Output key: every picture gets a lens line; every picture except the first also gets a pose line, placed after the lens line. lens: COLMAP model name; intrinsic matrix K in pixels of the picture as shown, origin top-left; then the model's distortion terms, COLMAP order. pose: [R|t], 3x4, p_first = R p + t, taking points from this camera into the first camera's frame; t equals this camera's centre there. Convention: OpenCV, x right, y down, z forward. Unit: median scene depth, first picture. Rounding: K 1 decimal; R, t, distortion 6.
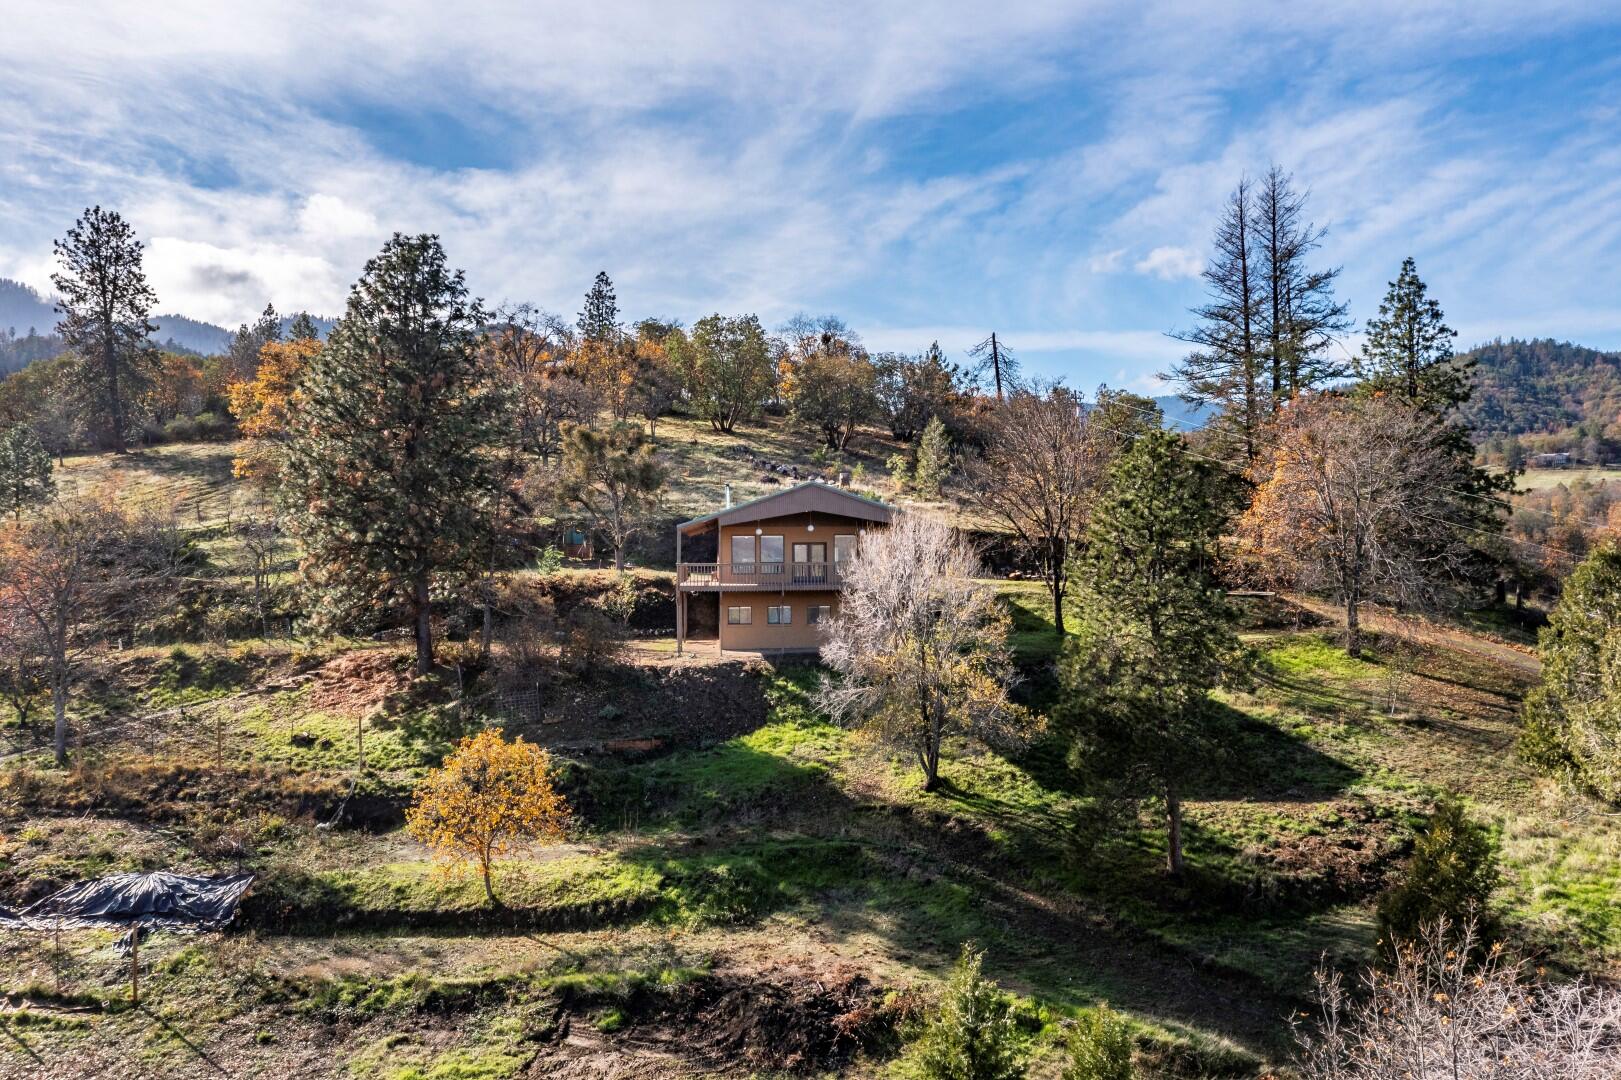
lens RADIAL K [[1290.7, 0, 805.6], [0, 1290.7, 537.8], [0, 0, 1]] dist [-0.008923, -0.015042]
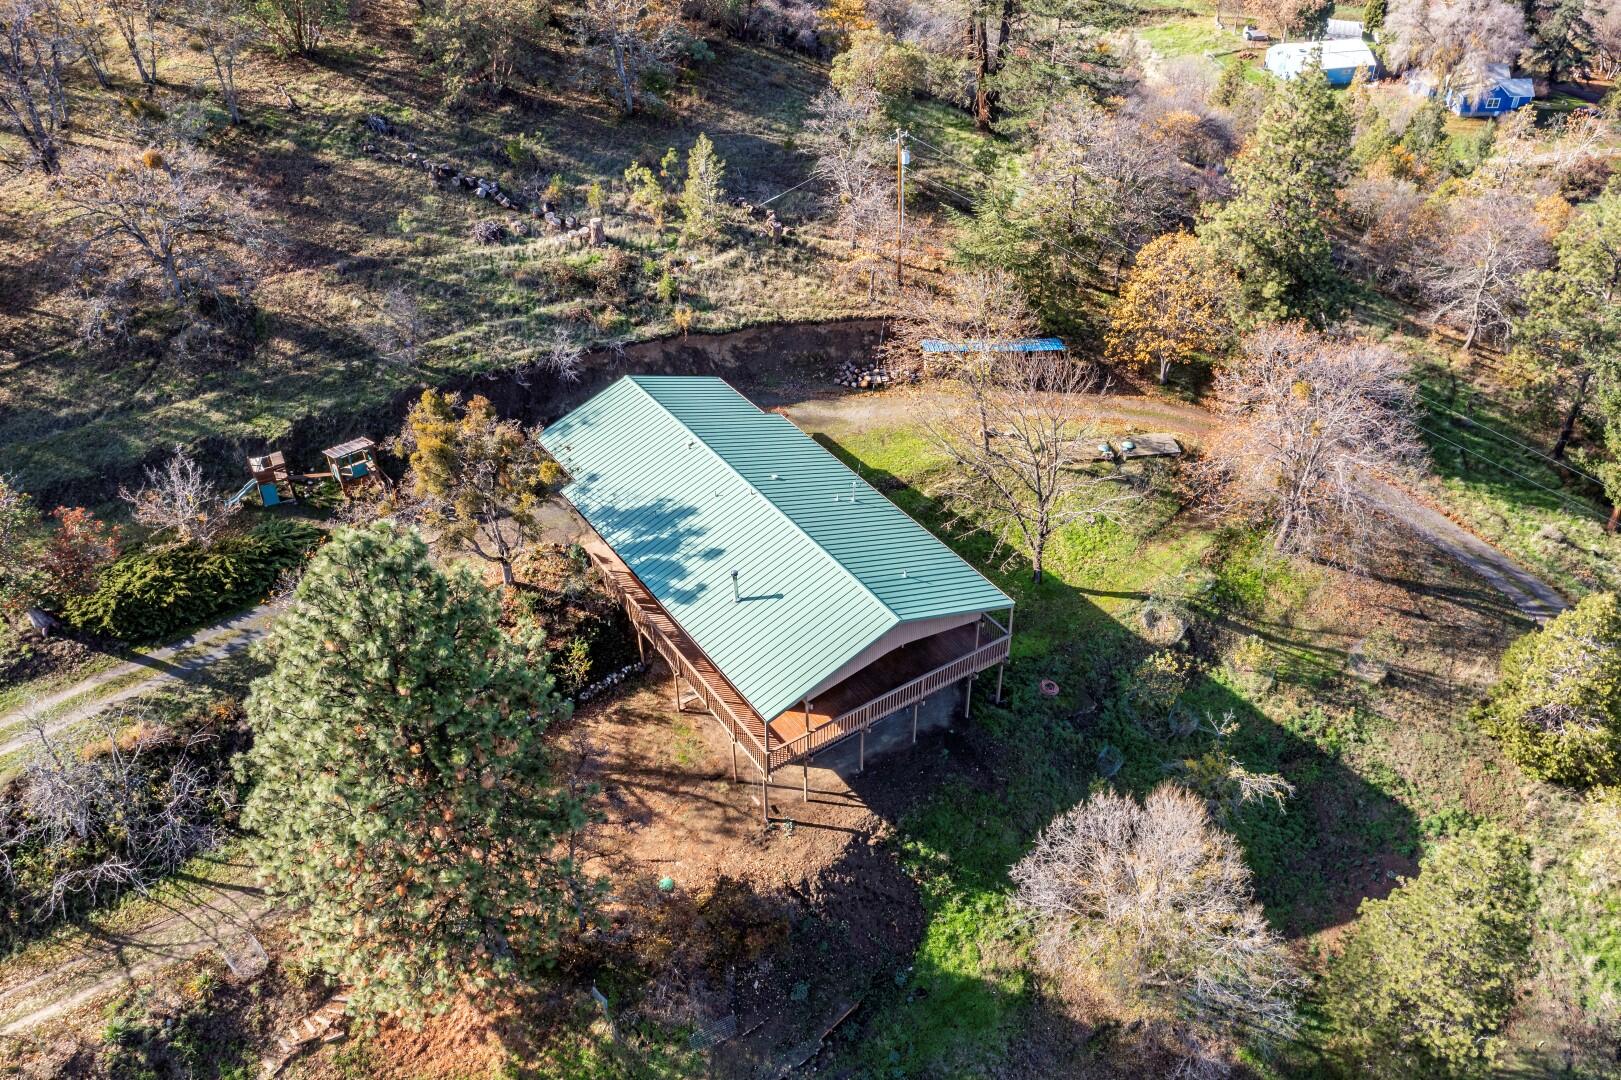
lens RADIAL K [[1284.4, 0, 810.5], [0, 1284.4, 540.0], [0, 0, 1]] dist [-0.009937, -0.006286]
pose [[0.866810, -0.302000, 0.396782, -0.296221], [-0.003538, 0.791987, 0.610528, -0.488636], [-0.498626, -0.530616, 0.685433, 0.386705]]
